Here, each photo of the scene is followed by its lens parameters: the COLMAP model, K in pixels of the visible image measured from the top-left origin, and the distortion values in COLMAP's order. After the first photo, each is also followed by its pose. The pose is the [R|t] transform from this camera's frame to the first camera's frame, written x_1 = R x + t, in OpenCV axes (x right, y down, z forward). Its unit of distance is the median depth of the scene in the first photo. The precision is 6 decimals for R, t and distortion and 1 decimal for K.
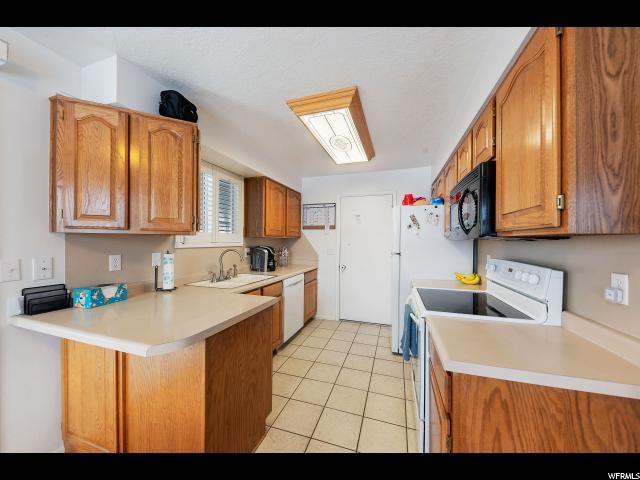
lens RADIAL K [[232.1, 0, 320.0], [0, 232.1, 240.0], [0, 0, 1]] dist [0.007629, -0.000013]
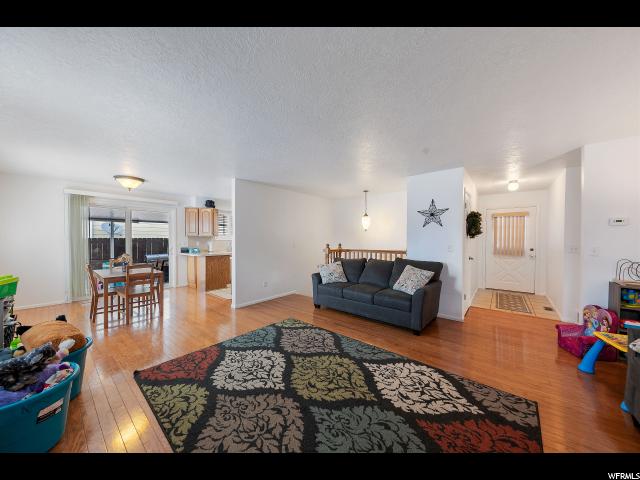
lens RADIAL K [[221.7, 0, 322.4], [0, 221.7, 240.0], [0, 0, 1]] dist [0.001297, -0.000066]
pose [[0.939370, -0.000765, -0.342905, 2.479881], [0.004980, 0.999922, 0.011410, 0.003469], [0.342870, -0.012426, 0.939301, -1.876542]]
